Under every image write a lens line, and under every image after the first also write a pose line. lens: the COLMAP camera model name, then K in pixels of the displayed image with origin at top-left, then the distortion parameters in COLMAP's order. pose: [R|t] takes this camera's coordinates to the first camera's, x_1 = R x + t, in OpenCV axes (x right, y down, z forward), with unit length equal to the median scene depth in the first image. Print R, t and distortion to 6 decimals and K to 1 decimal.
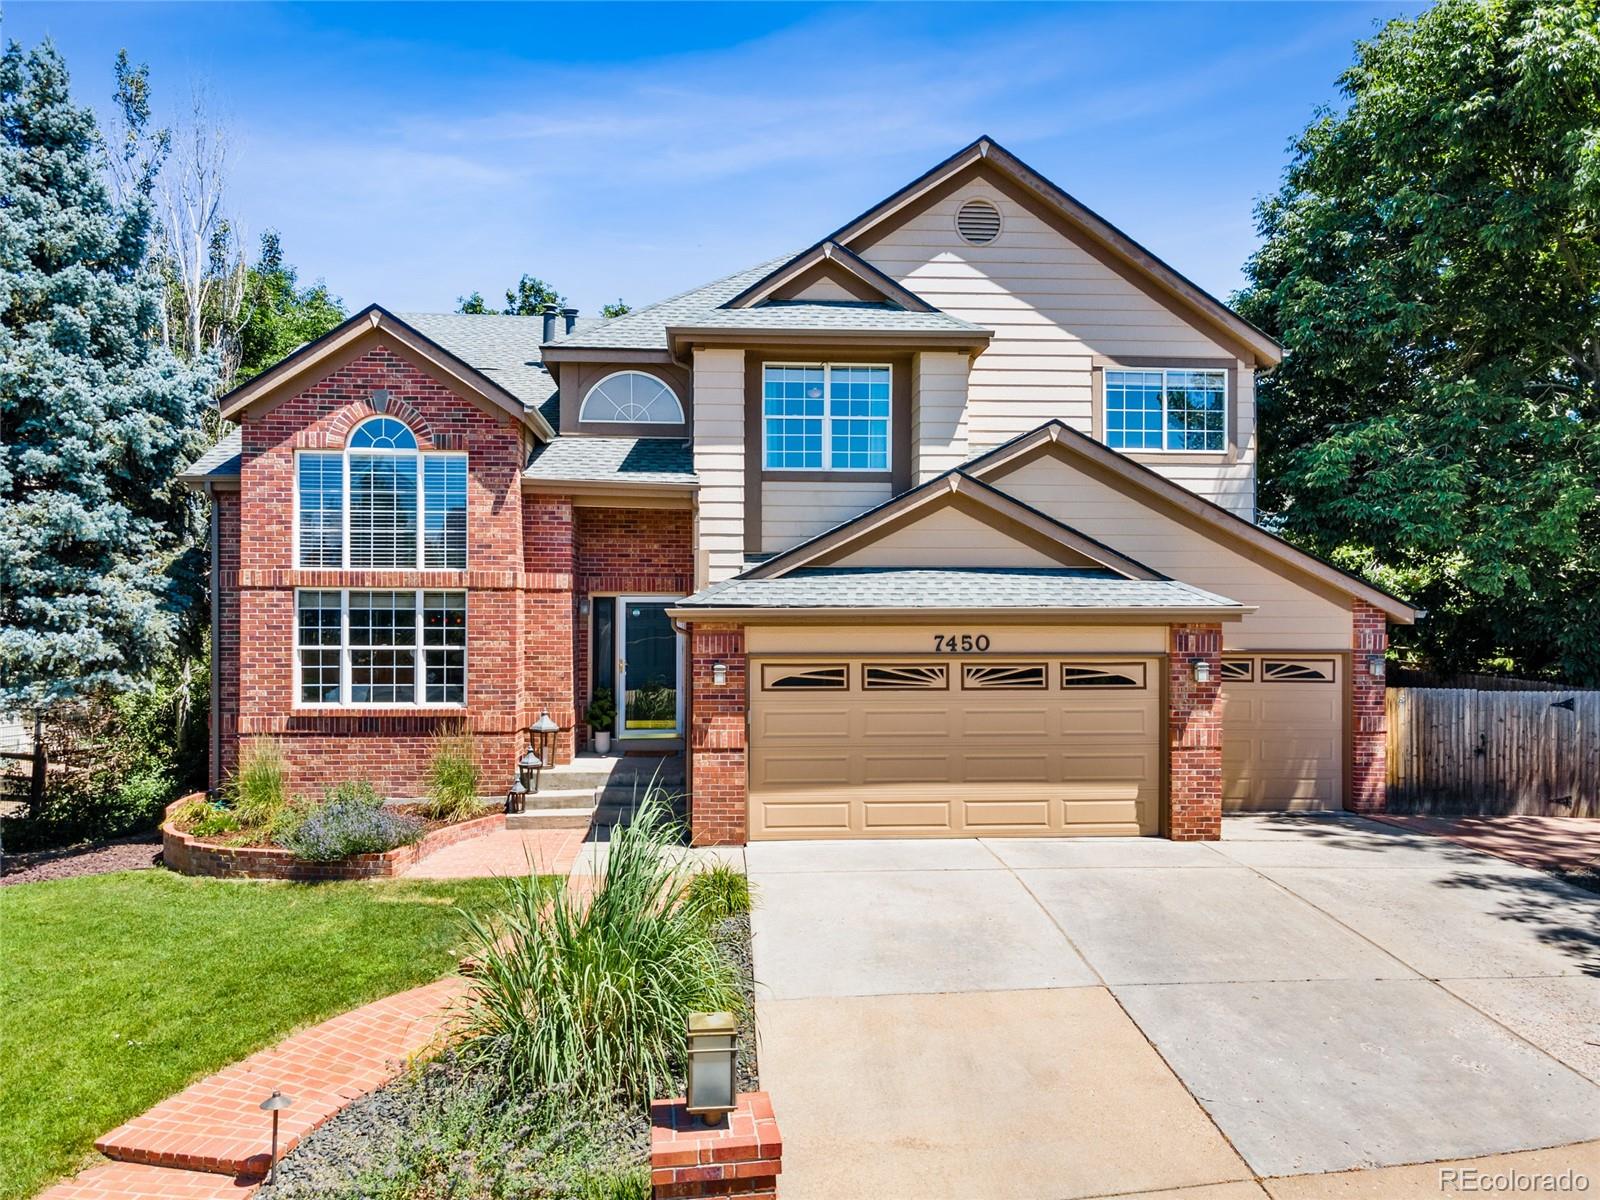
lens RADIAL K [[1111.1, 0, 792.8], [0, 1111.1, 599.1], [0, 0, 1]] dist [0.025844, 0.010767]
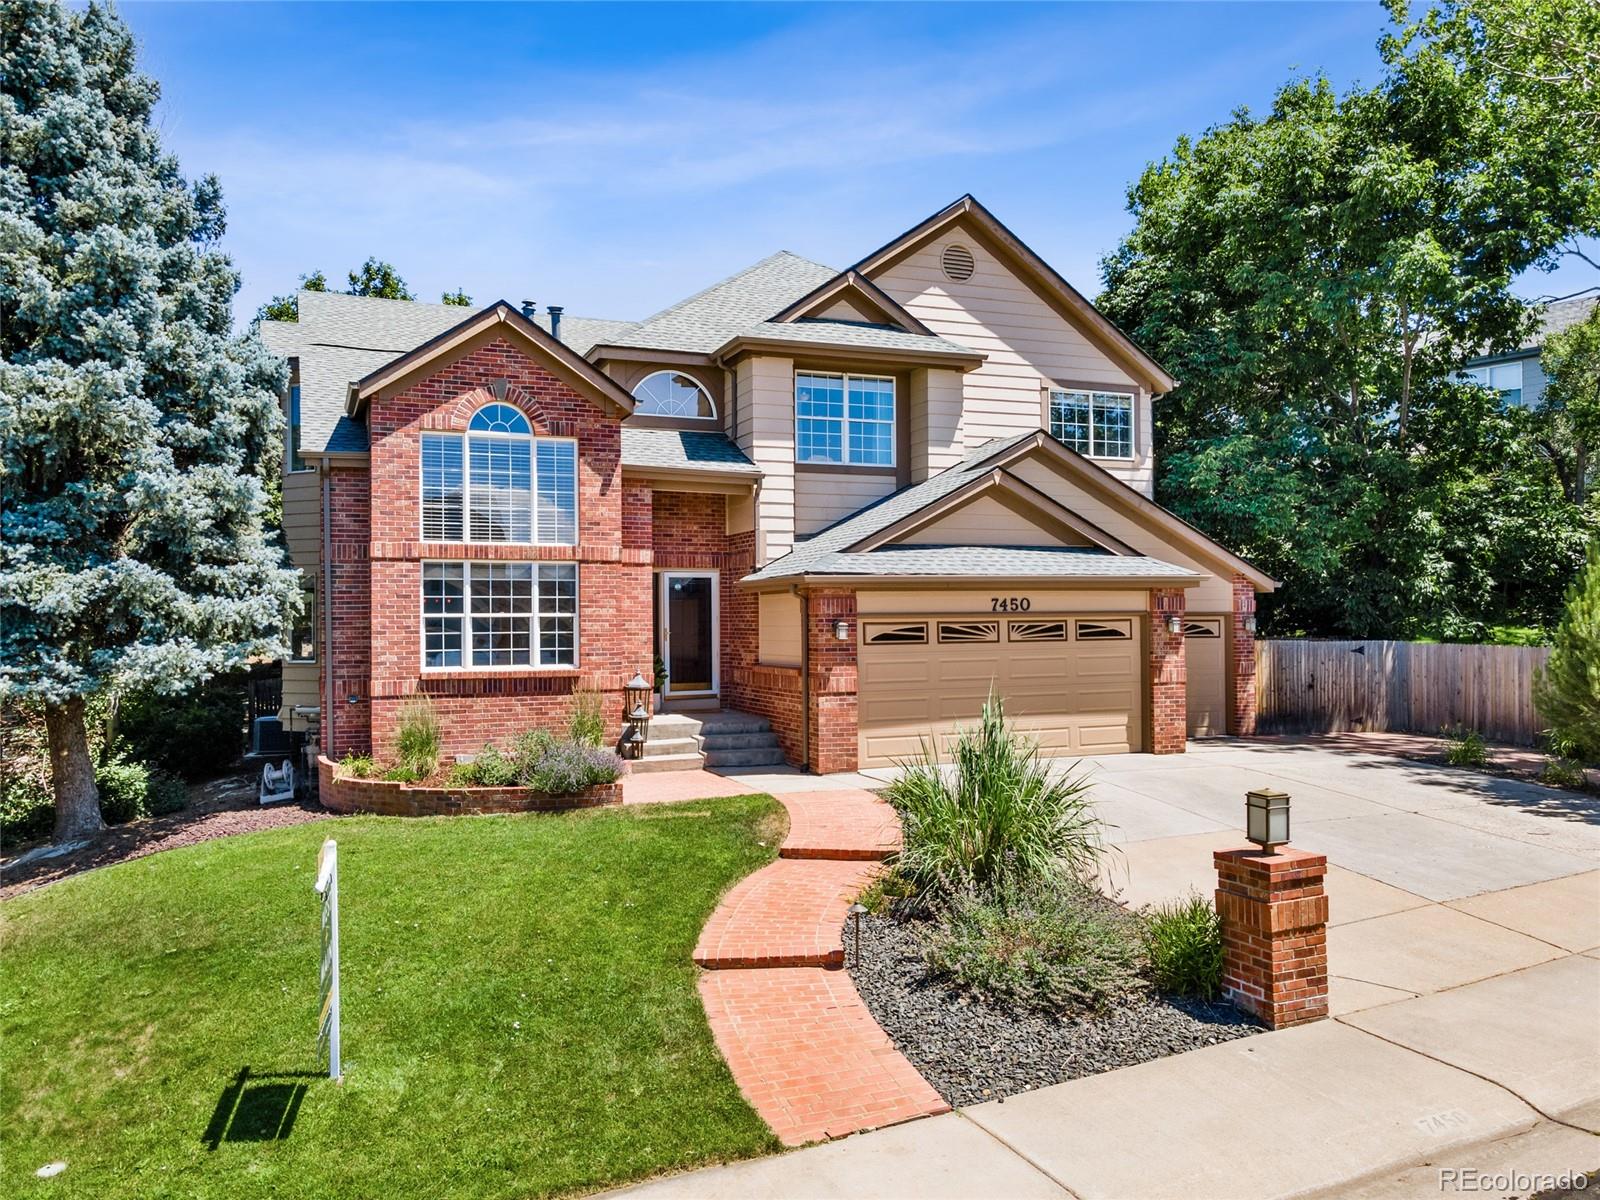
lens RADIAL K [[1111.1, 0, 809.5], [0, 1111.1, 591.5], [0, 0, 1]] dist [0.025844, 0.010767]
pose [[0.957924, -0.003646, 0.286998, -0.381394], [0.005419, 0.999971, -0.005383, 0.027182], [-0.286970, 0.006712, 0.957916, -0.124907]]
